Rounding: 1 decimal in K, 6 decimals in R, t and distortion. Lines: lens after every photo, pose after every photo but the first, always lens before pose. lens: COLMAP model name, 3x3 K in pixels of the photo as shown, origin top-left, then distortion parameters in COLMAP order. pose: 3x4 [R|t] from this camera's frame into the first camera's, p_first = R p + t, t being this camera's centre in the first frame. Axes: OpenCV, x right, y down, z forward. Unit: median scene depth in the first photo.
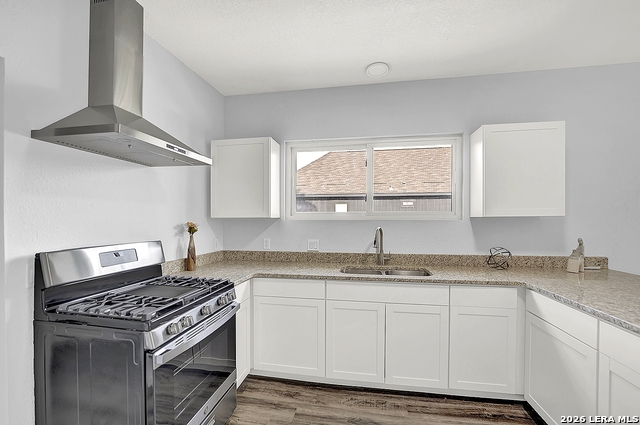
lens RADIAL K [[267.1, 0, 319.2], [0, 267.1, 217.6], [0, 0, 1]] dist [-0.031435, 0.003310]
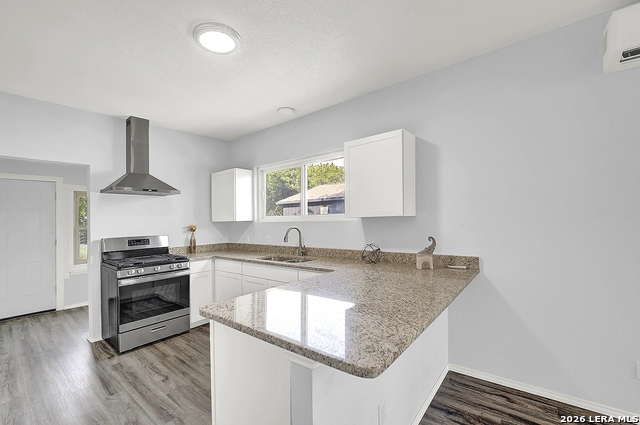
lens RADIAL K [[267.1, 0, 315.5], [0, 267.1, 212.3], [0, 0, 1]] dist [-0.031435, 0.003310]
pose [[0.879321, -0.033238, -0.475068, 1.078781], [0.025582, 0.999418, -0.022573, -0.004640], [0.475542, 0.007696, 0.879660, -0.139528]]
